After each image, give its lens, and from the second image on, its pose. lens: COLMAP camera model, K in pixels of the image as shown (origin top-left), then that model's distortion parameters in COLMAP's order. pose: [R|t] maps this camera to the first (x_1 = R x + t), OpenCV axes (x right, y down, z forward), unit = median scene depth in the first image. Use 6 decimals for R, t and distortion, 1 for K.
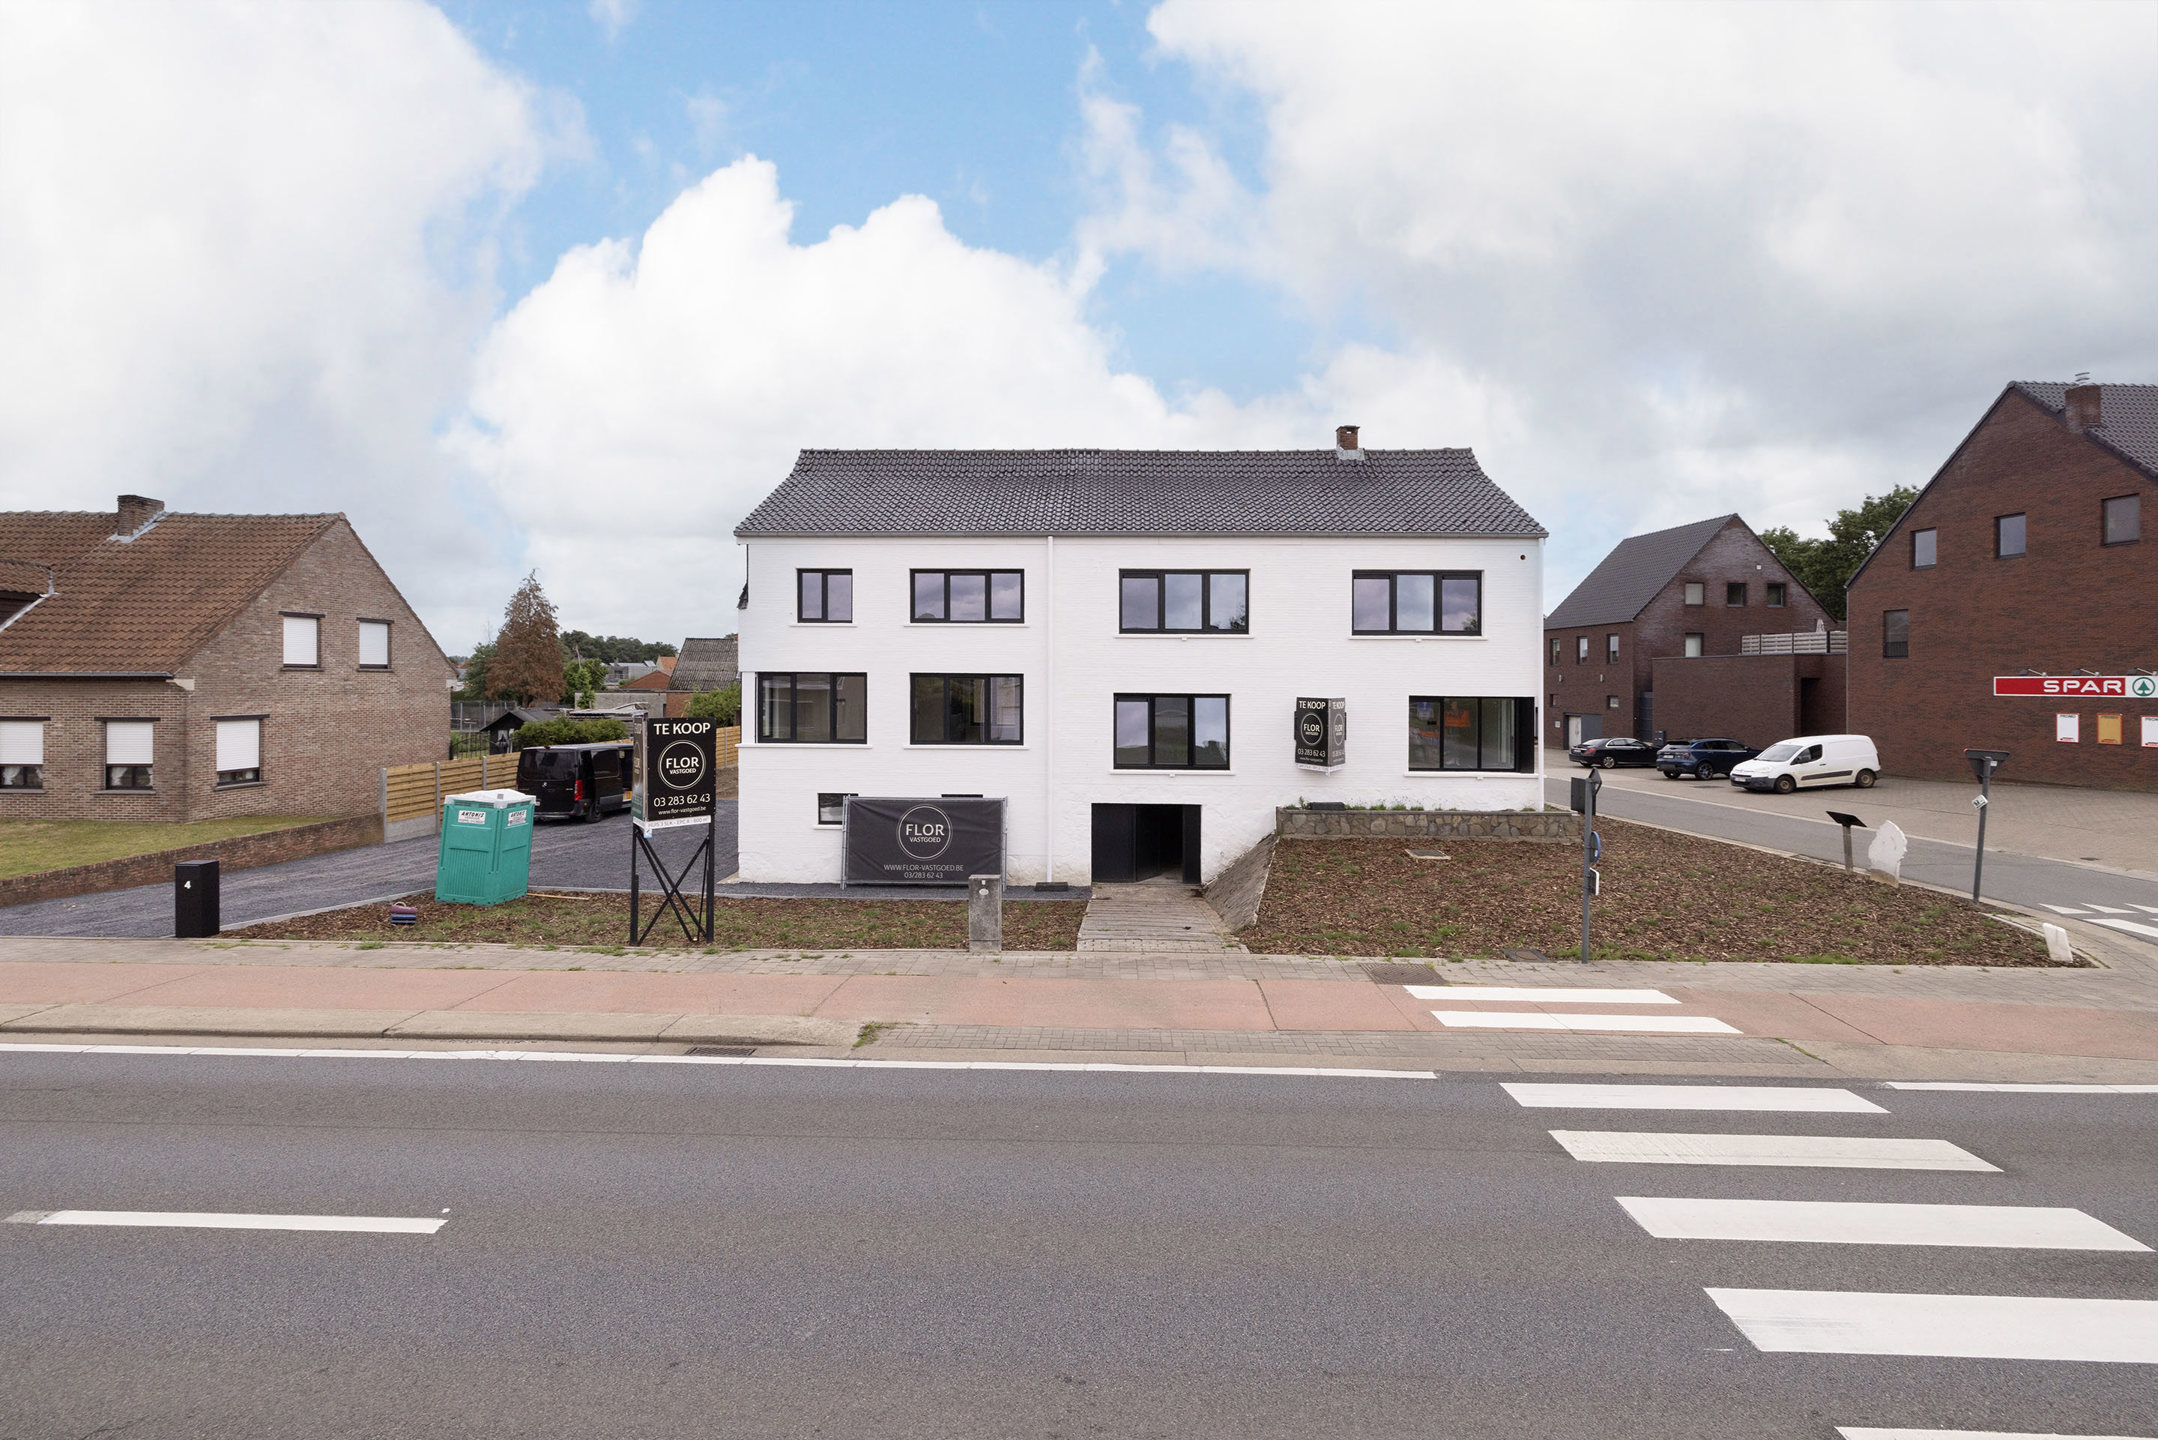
lens RADIAL K [[903.9, 0, 1081.0], [0, 903.9, 708.5], [0, 0, 1]] dist [-0.000931, -0.000101]
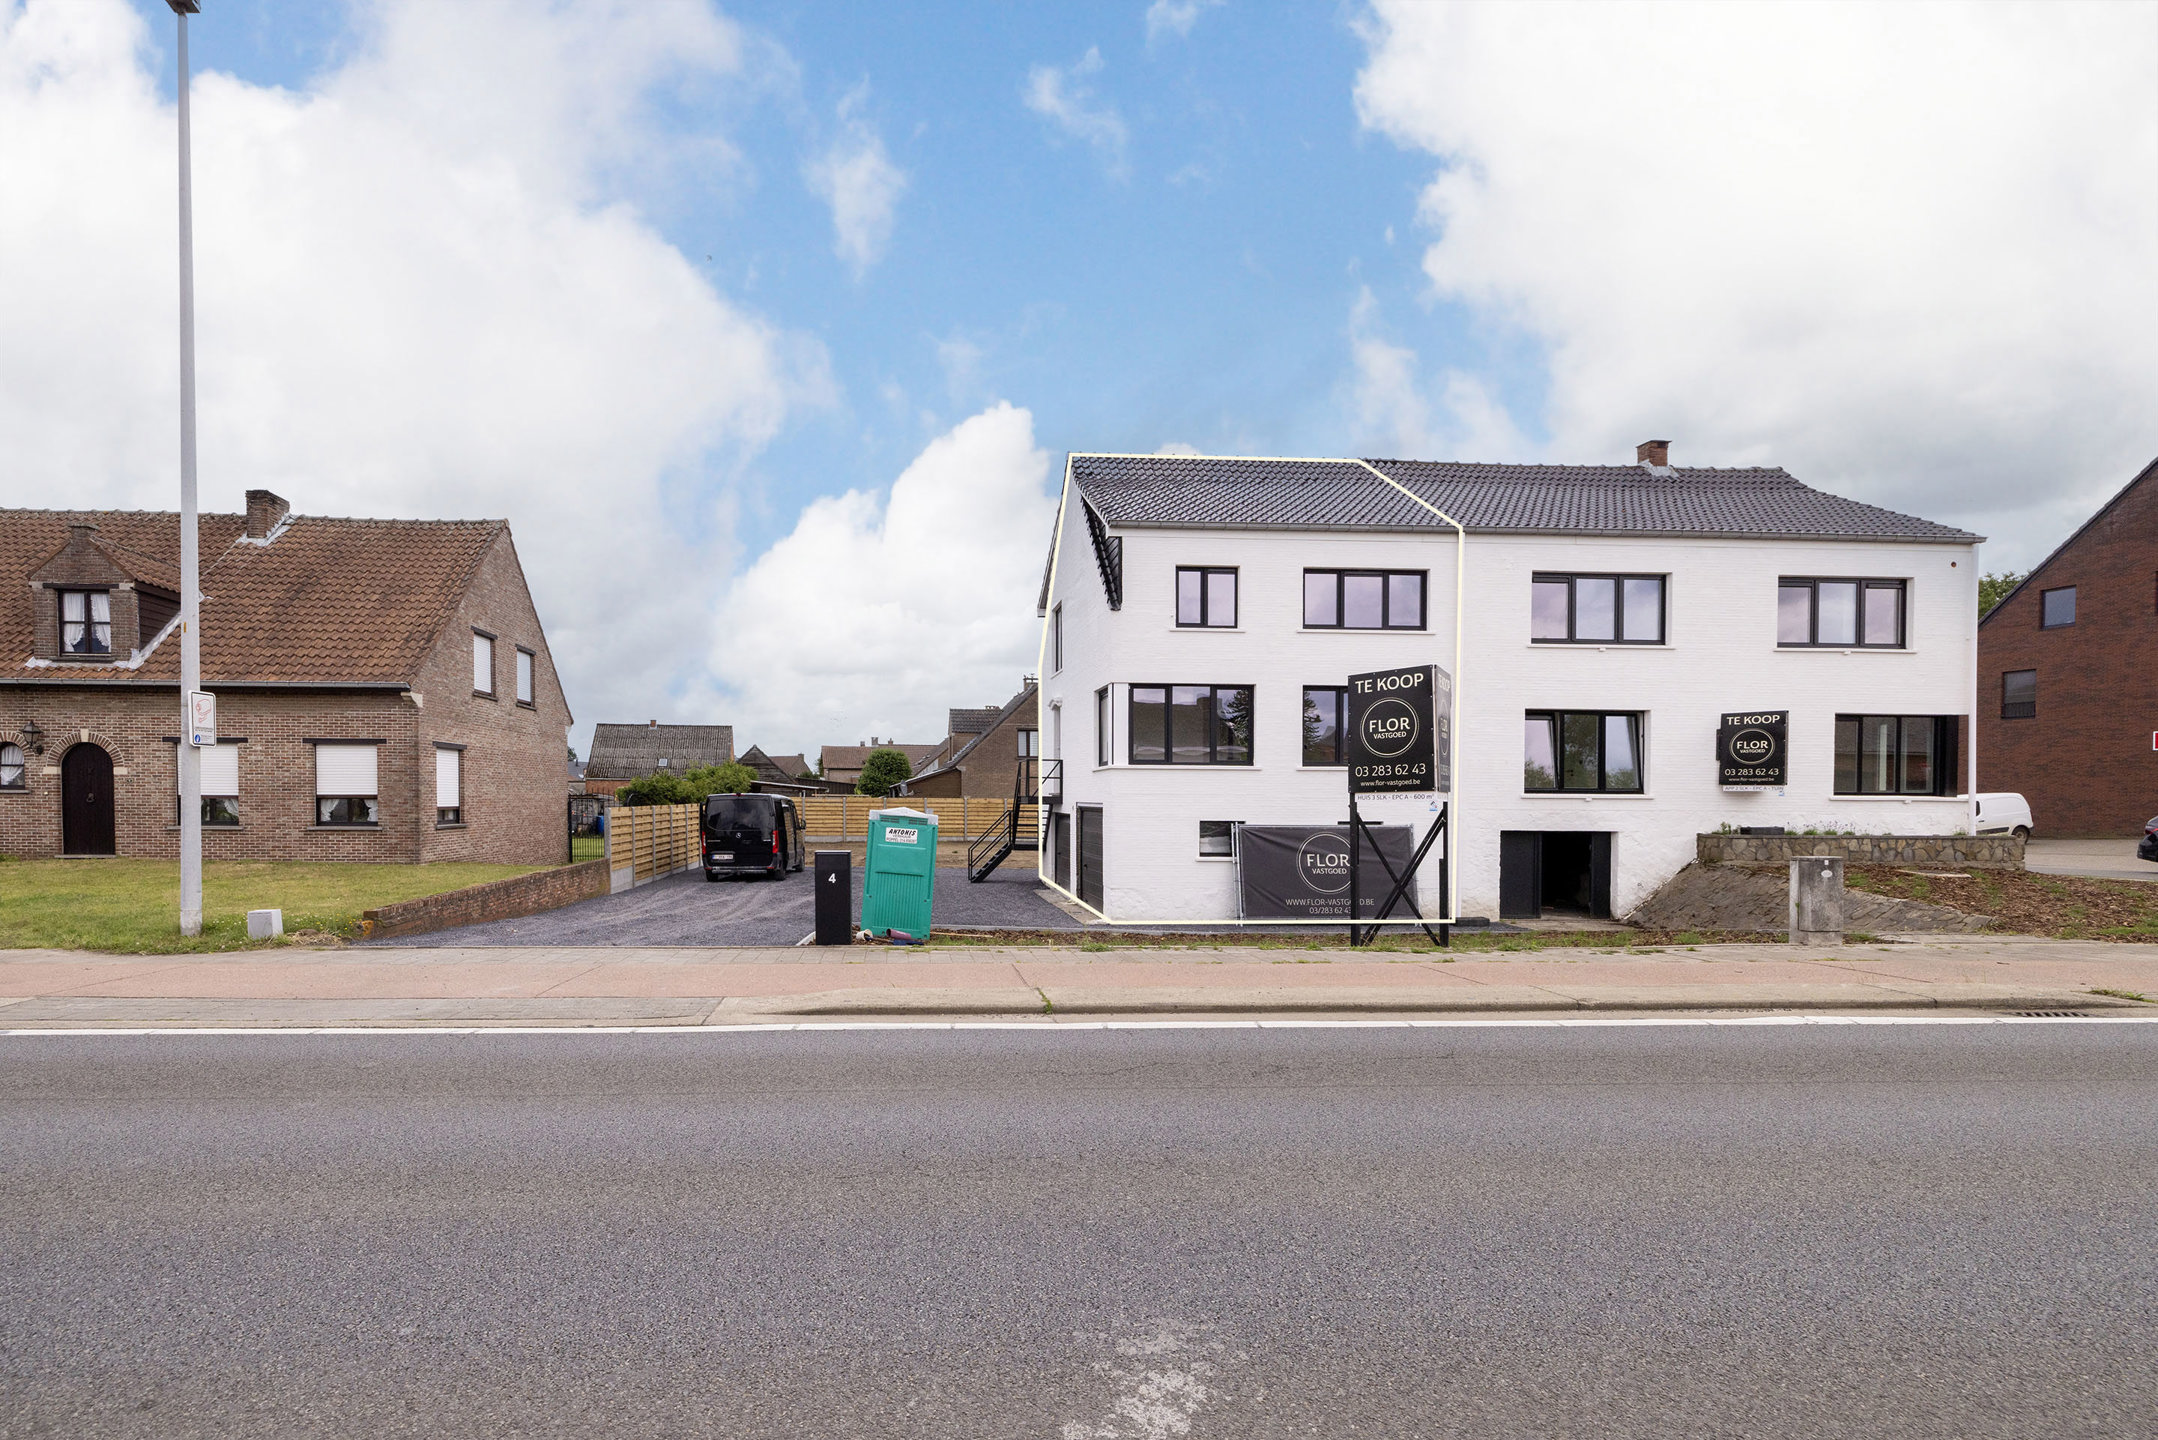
lens RADIAL K [[931.0, 0, 1079.0], [0, 931.0, 815.5], [0, 0, 1]] dist [-0.000618, 0.000081]
pose [[0.997631, -0.002857, 0.068740, -0.469951], [0.001645, 0.999842, 0.017677, 0.071797], [-0.068780, -0.017522, 0.997478, 0.099164]]
